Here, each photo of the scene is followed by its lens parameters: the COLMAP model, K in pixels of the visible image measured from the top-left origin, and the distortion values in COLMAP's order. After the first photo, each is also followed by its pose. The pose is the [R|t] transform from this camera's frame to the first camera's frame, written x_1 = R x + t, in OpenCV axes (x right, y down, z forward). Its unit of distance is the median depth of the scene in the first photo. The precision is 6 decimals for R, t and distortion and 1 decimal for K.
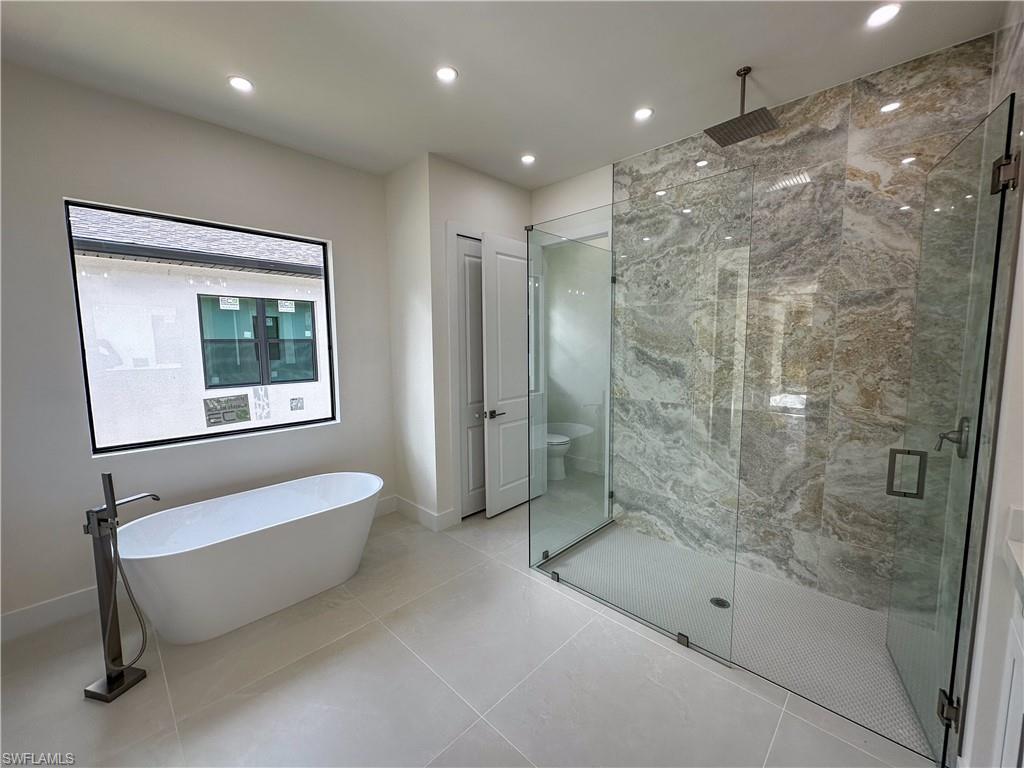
lens RADIAL K [[413.4, 0, 509.1], [0, 413.4, 381.7], [0, 0, 1]] dist [-0.002263, 0.000091]
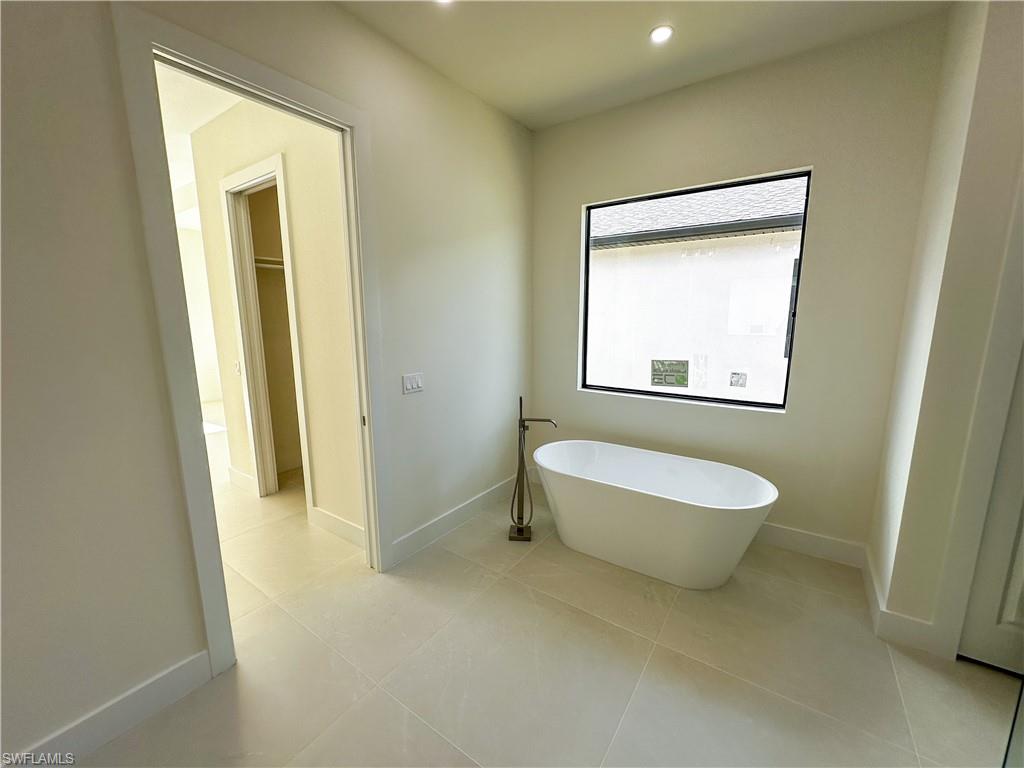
lens RADIAL K [[413.4, 0, 514.6], [0, 413.4, 384.2], [0, 0, 1]] dist [-0.002263, 0.000091]
pose [[0.164177, 0.170305, -0.971618, 0.278488], [-0.092351, 0.983311, 0.156750, -0.031858], [0.982098, 0.063995, 0.177165, 0.422919]]
